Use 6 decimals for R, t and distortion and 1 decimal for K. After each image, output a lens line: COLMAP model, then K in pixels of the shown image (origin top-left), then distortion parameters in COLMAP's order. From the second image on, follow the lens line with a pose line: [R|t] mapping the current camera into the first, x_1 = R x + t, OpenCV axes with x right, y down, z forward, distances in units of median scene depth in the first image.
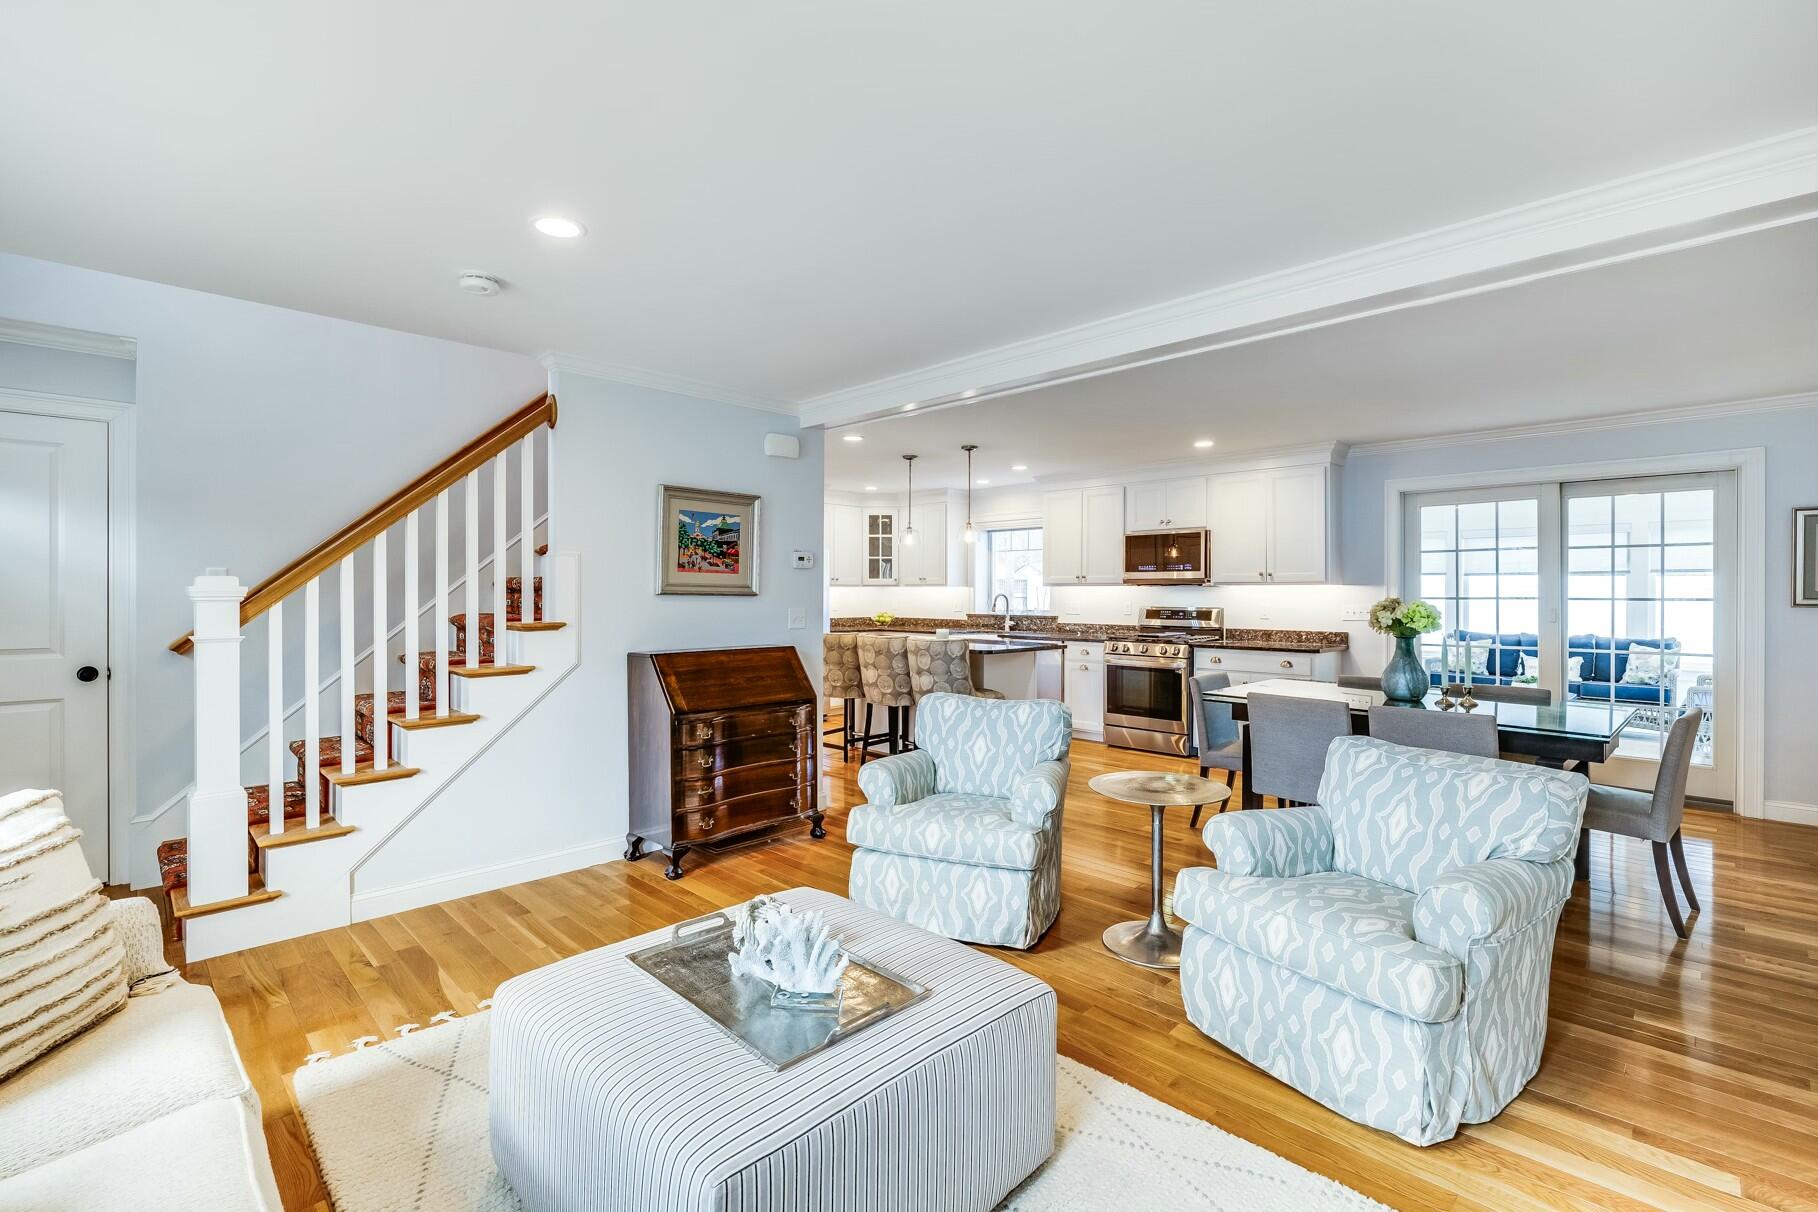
lens RADIAL K [[810.2, 0, 919.9], [0, 810.2, 597.9], [0, 0, 1]] dist [-0.009931, 0.000681]
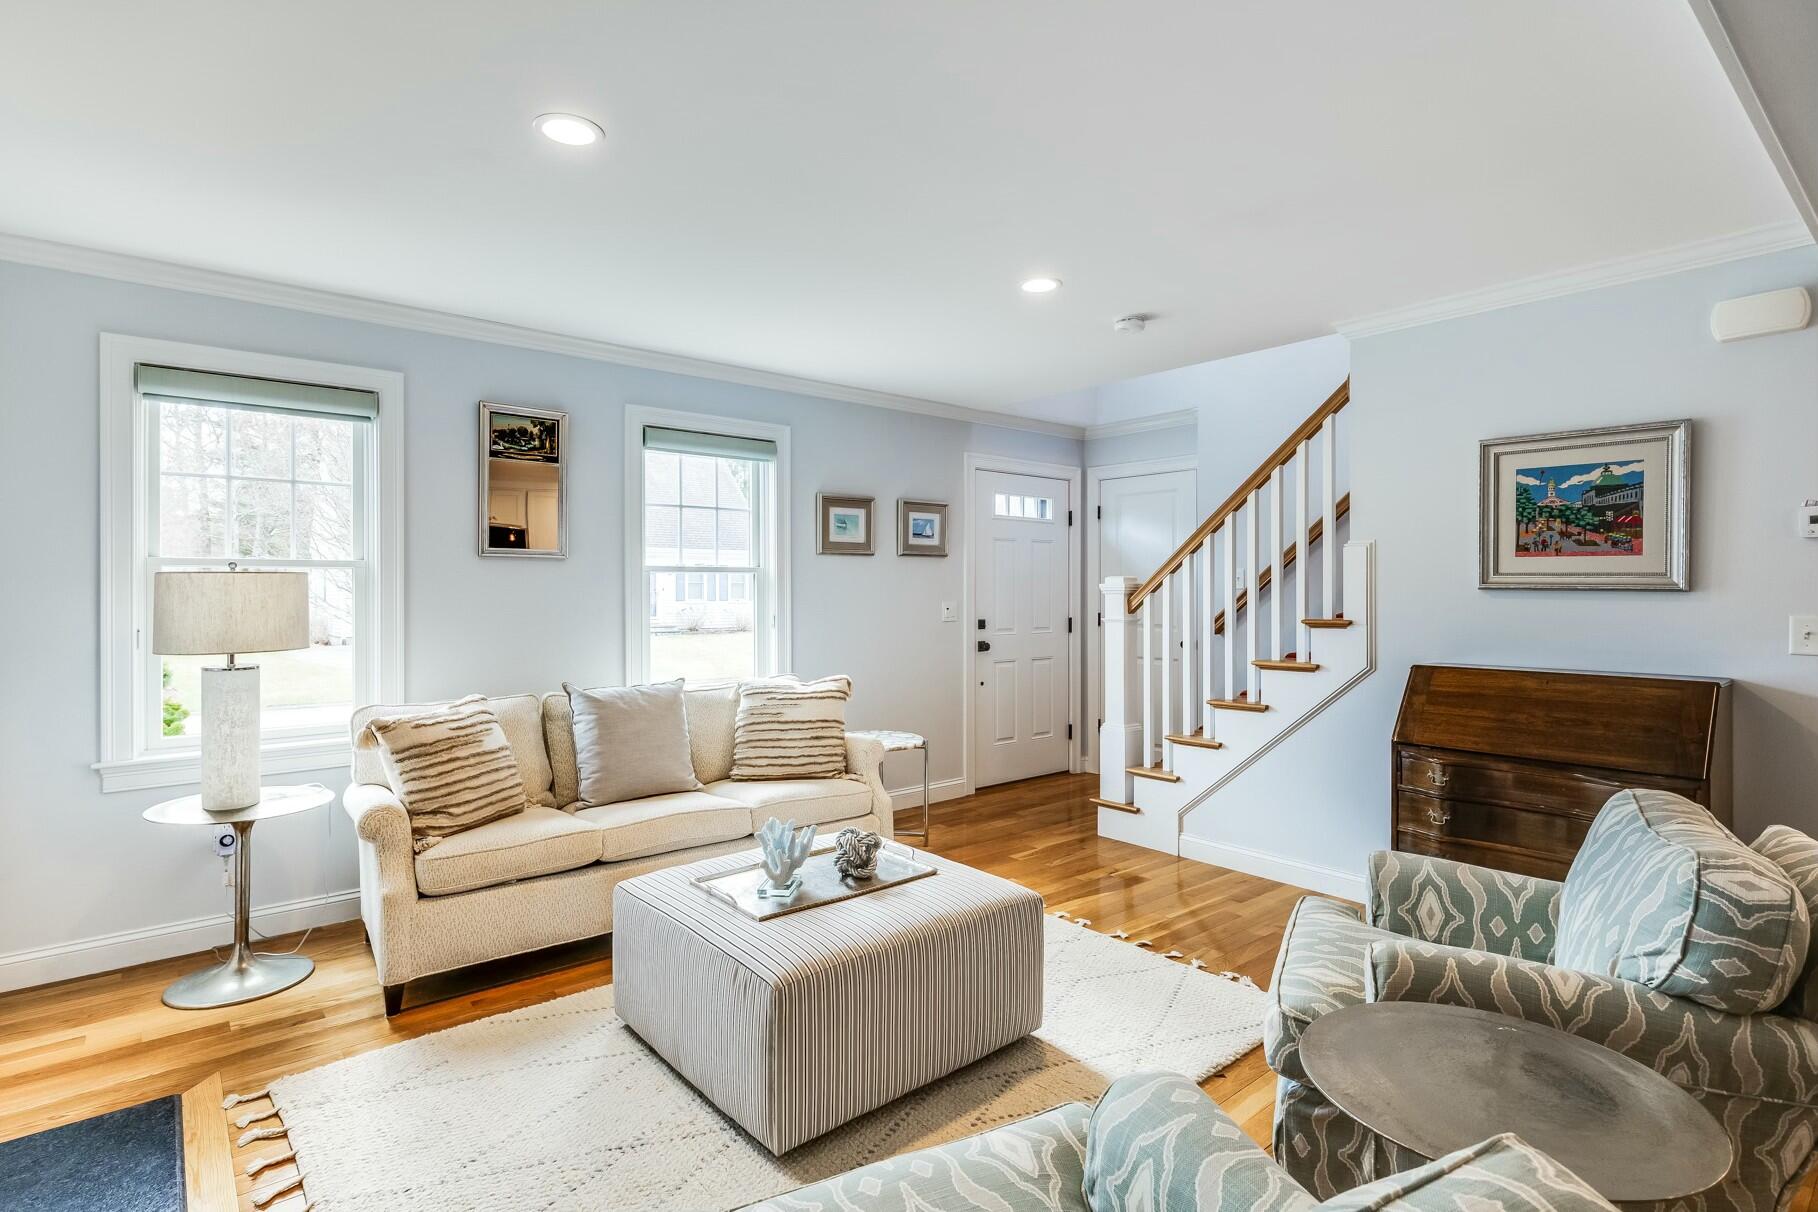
lens RADIAL K [[903.1, 0, 918.7], [0, 903.1, 603.0], [0, 0, 1]] dist [0.010475, -0.000432]
pose [[-0.092744, 0.012853, -0.995607, 0.342150], [-0.003127, 0.999908, 0.013200, -0.000595], [0.995685, 0.004337, -0.092695, 0.349600]]
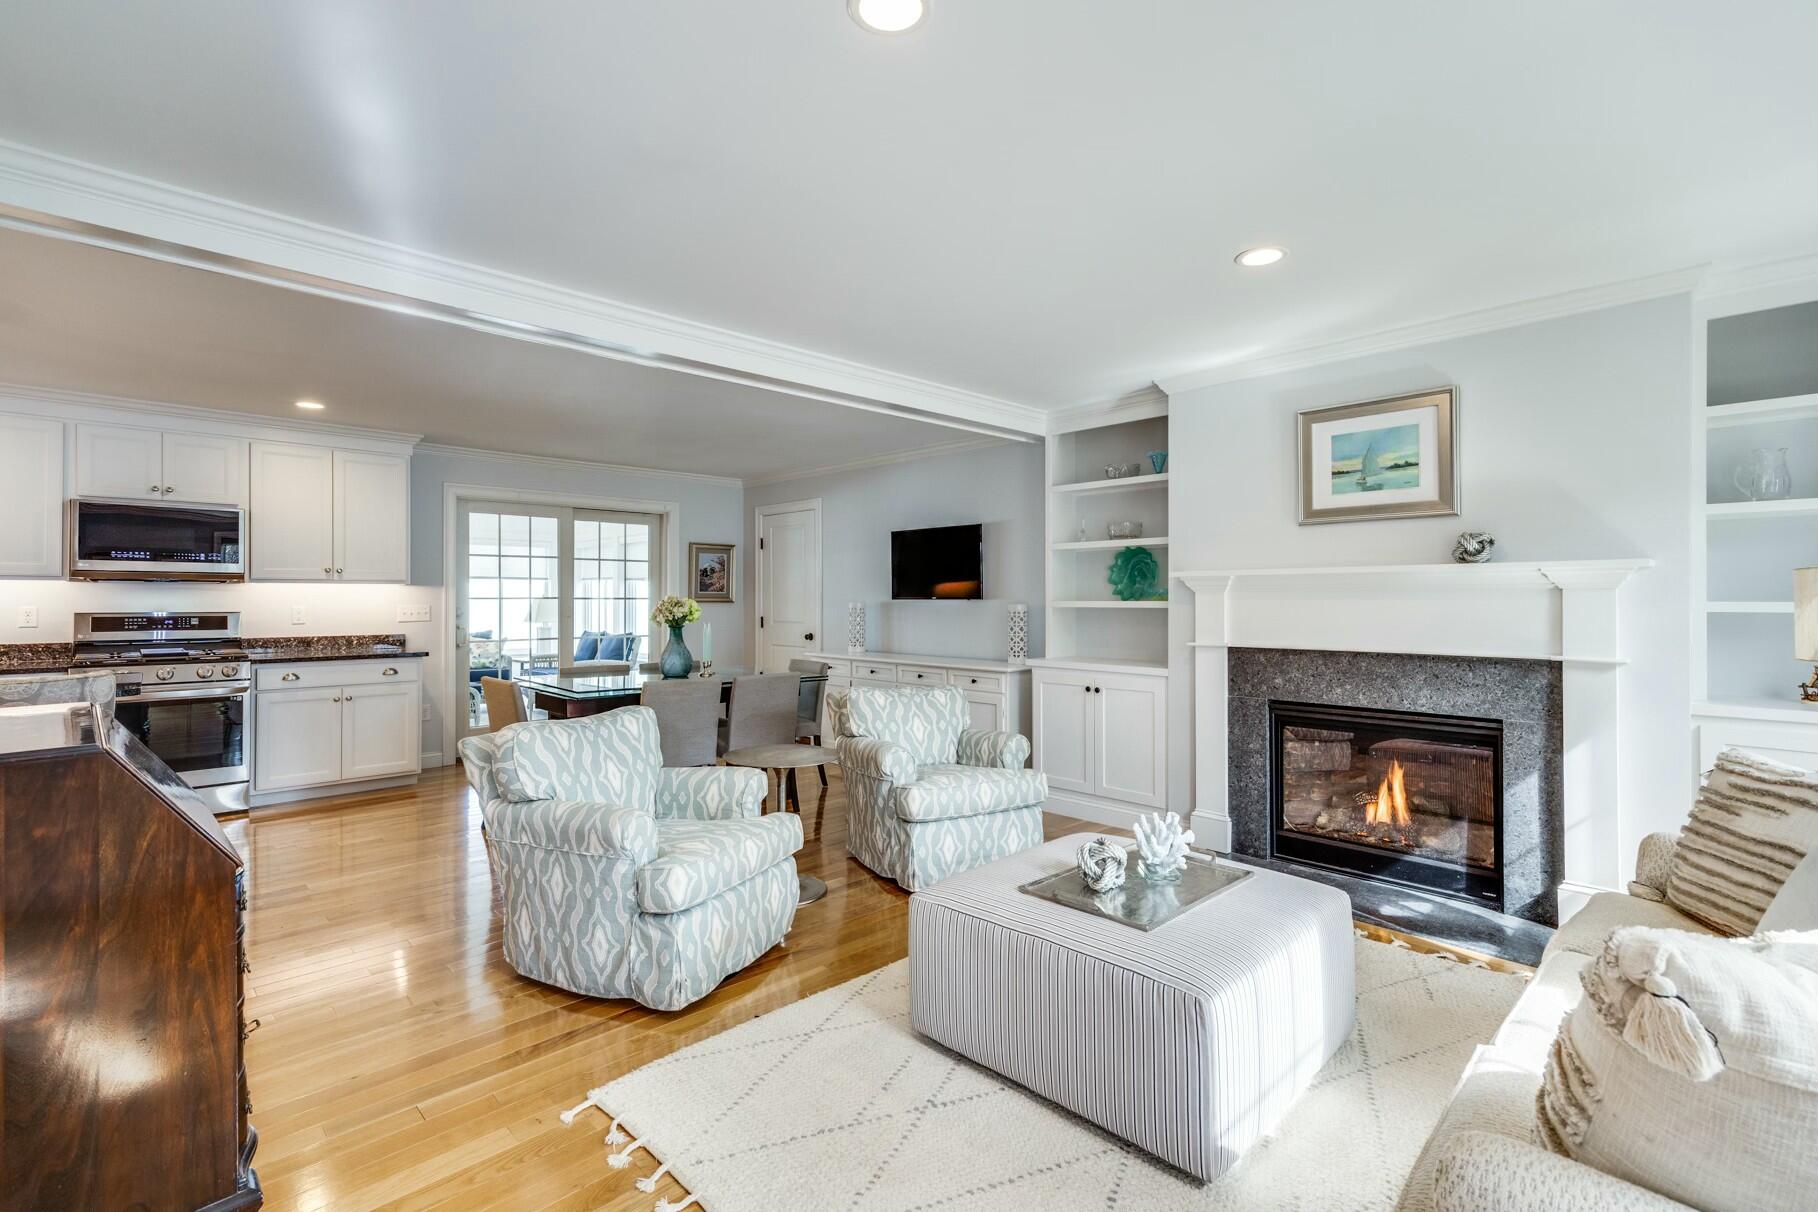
lens RADIAL K [[823.4, 0, 896.9], [0, 823.4, 595.3], [0, 0, 1]] dist [0.003480, 0.000495]
pose [[0.032324, 0.002445, 0.999474, -0.405339], [0.004918, 0.999985, -0.002605, 0.001761], [-0.999465, 0.004999, 0.032311, 0.360949]]
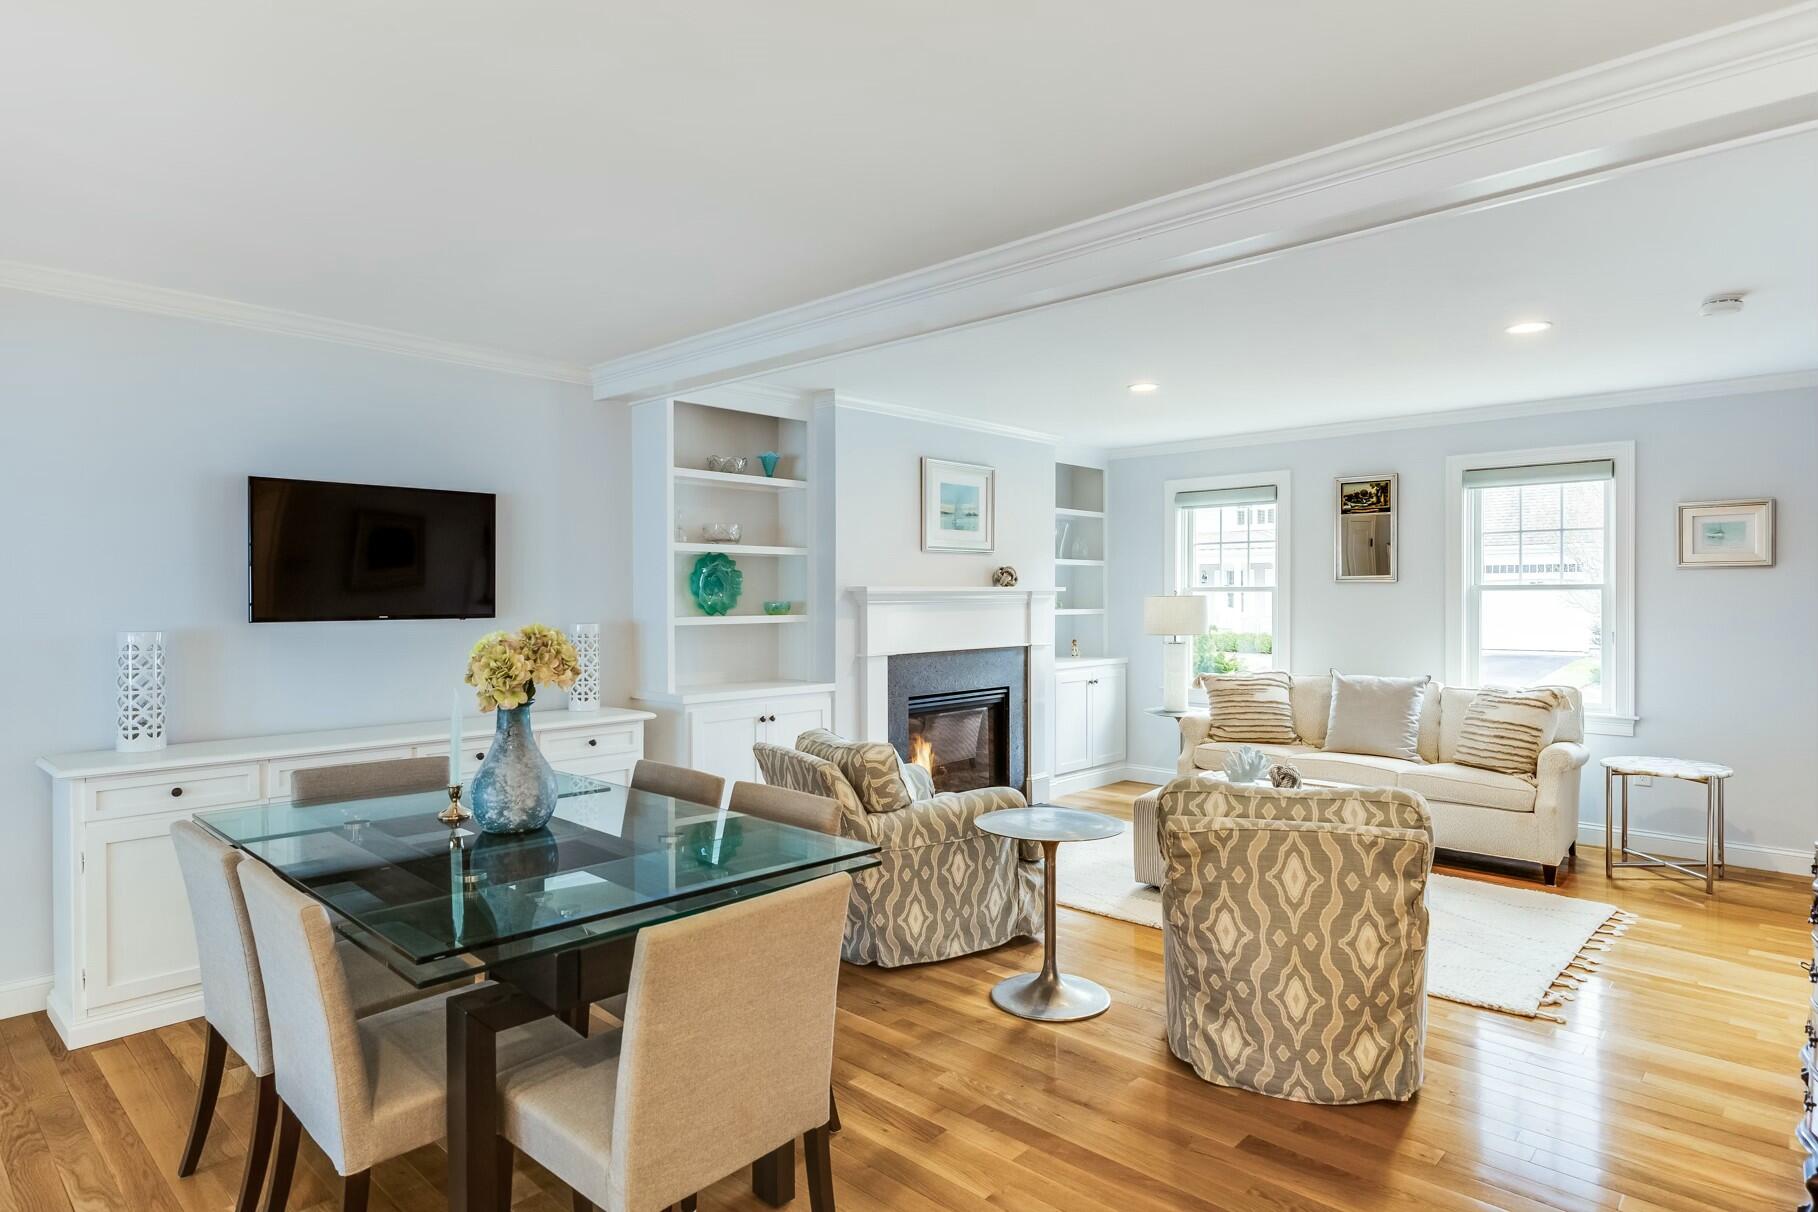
lens RADIAL K [[1012.4, 0, 911.7], [0, 1012.4, 609.0], [0, 0, 1]] dist [0.001710, 0.000300]
pose [[-0.999666, 0.000217, -0.025836, 0.219429], [-0.000264, 0.999827, 0.018594, -0.013893], [0.025836, 0.018595, -0.999493, 0.968749]]
